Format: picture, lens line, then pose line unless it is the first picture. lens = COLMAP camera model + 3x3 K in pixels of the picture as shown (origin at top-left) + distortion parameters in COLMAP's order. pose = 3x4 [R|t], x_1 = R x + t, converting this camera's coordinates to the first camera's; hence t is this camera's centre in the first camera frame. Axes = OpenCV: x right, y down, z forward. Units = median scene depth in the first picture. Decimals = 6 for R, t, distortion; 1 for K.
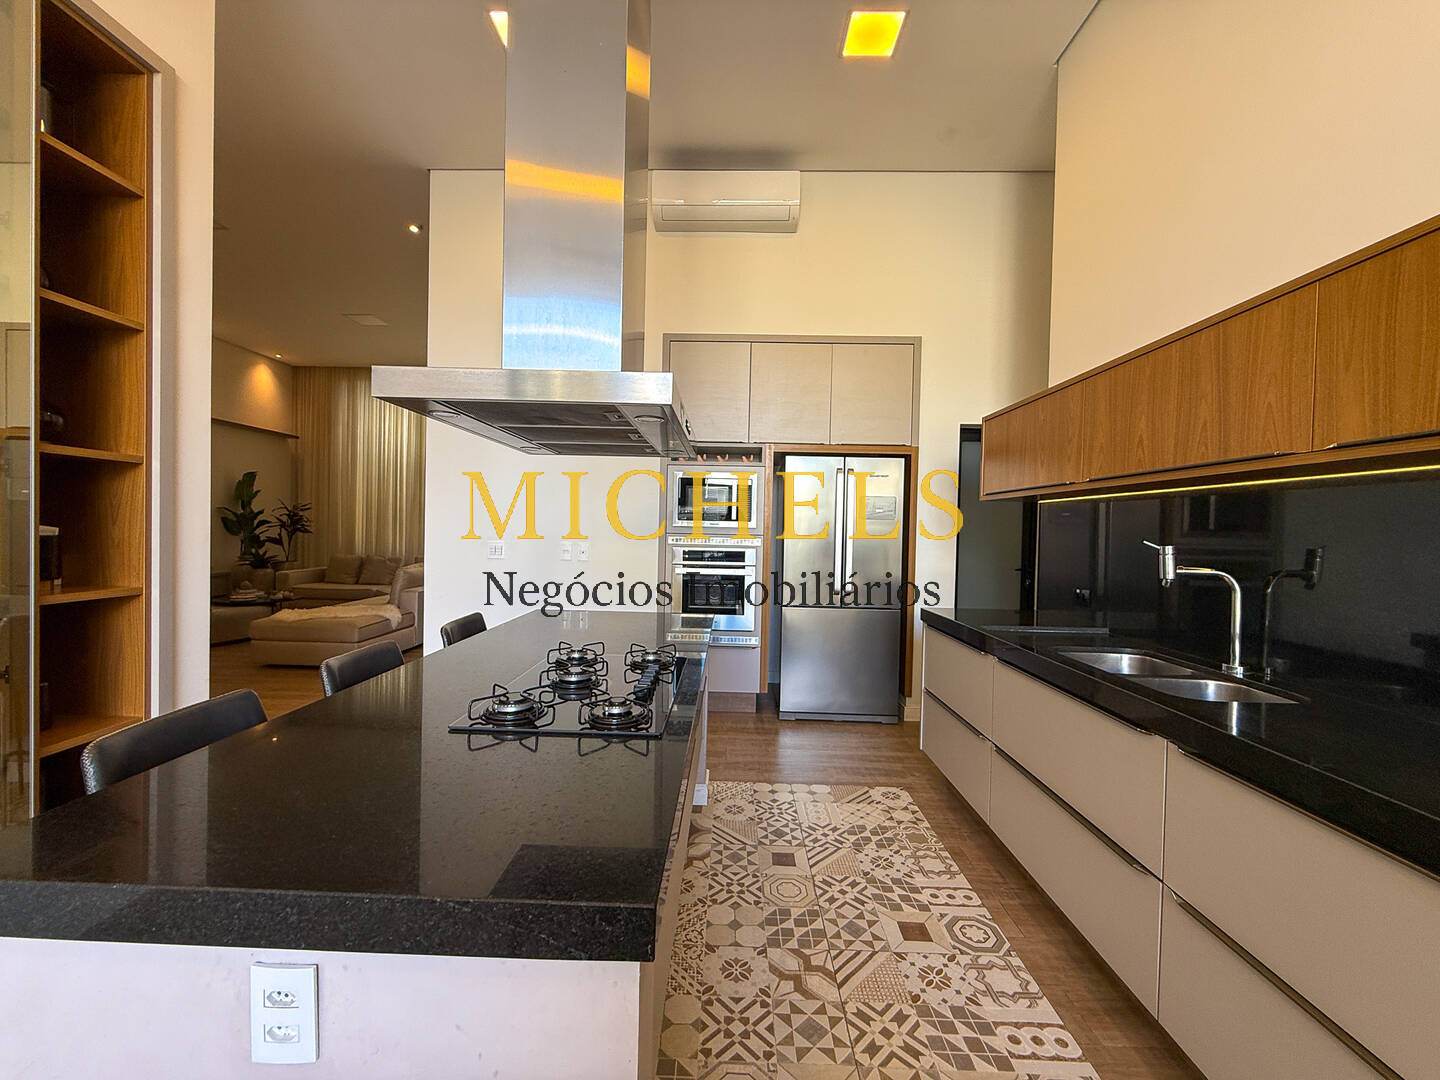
lens RADIAL K [[582.5, 0, 708.5], [0, 582.5, 536.0], [0, 0, 1]] dist [-0.001886, -0.000080]
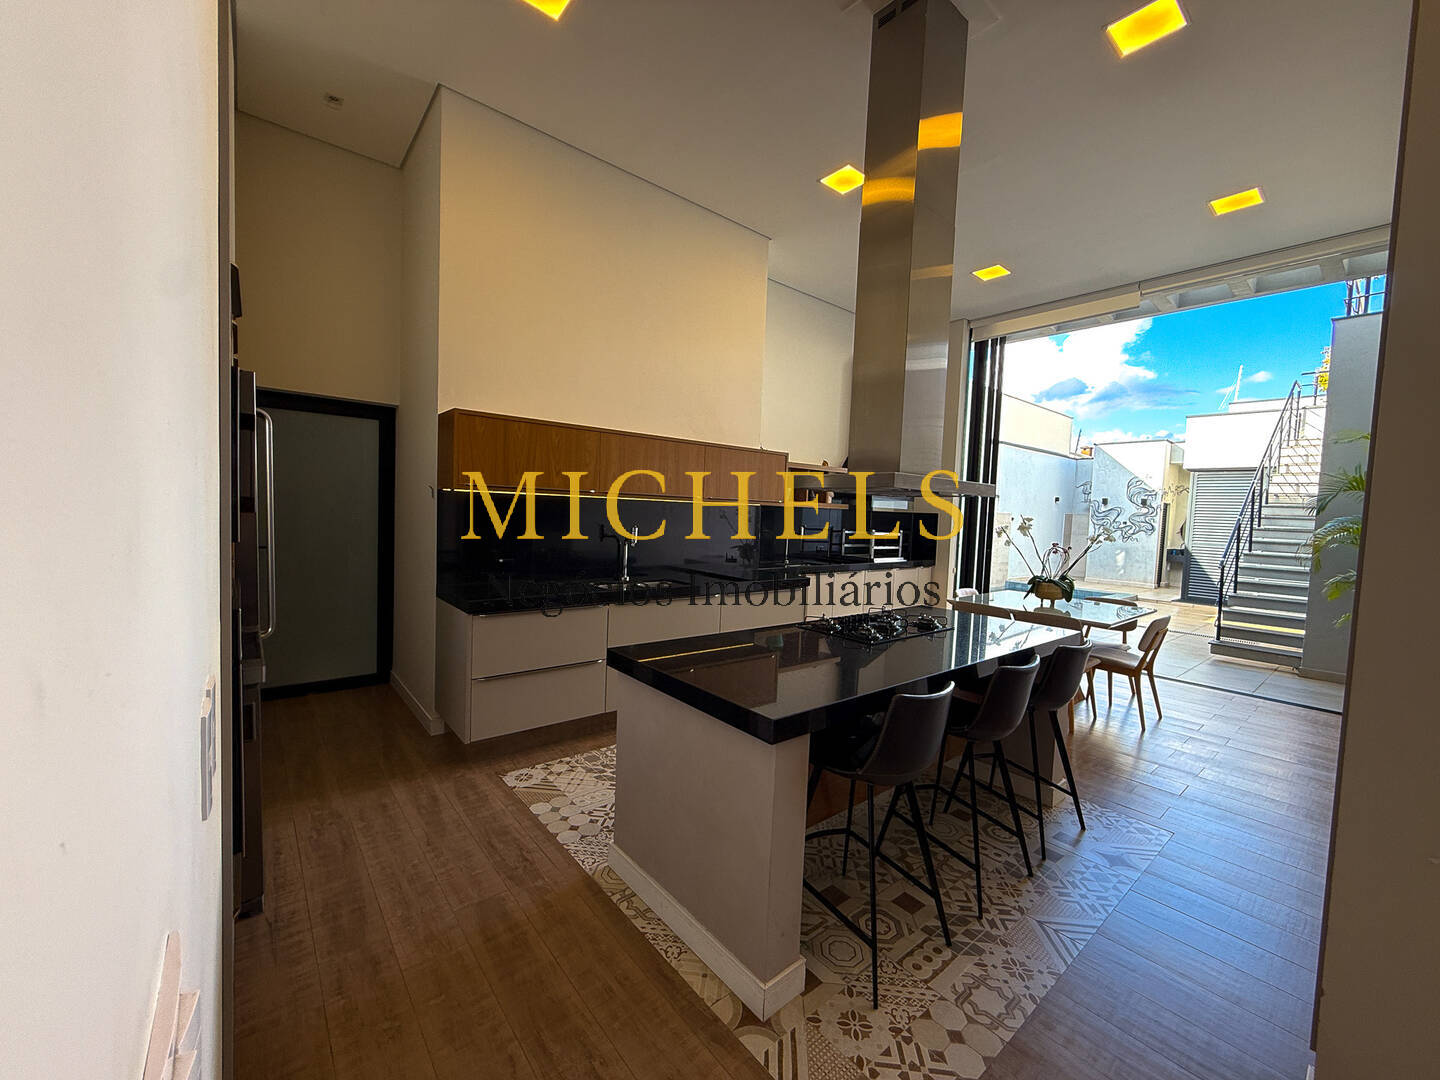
lens RADIAL K [[582.5, 0, 708.5], [0, 582.5, 536.0], [0, 0, 1]] dist [-0.001886, -0.000080]
pose [[-0.662979, -0.080901, 0.744254, -1.004205], [-0.042229, 0.996602, 0.070714, -0.122666], [-0.747446, 0.015453, -0.664143, 2.194129]]
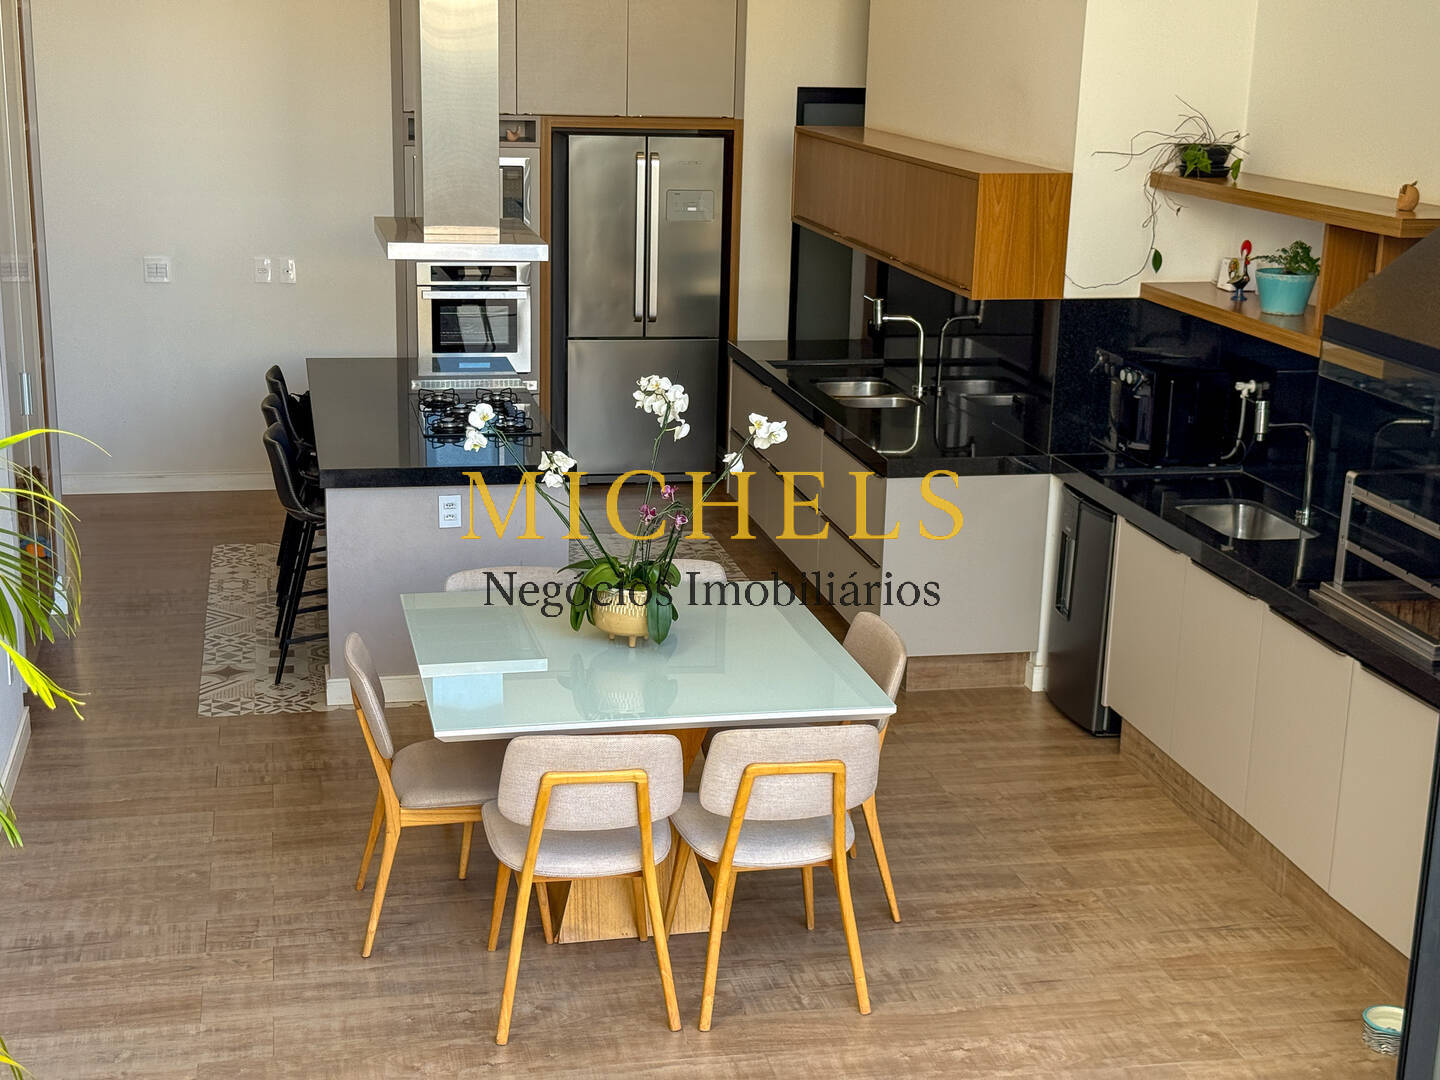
lens RADIAL K [[1992.0, 0, 720.0], [0, 1992.0, 540.0], [0, 0, 1]] dist [0.119556, -0.006884]
pose [[0.967678, -0.057879, 0.245459, -0.710784], [-0.004705, 0.968994, 0.247039, -0.571208], [-0.252147, -0.240209, 0.937402, -3.297619]]
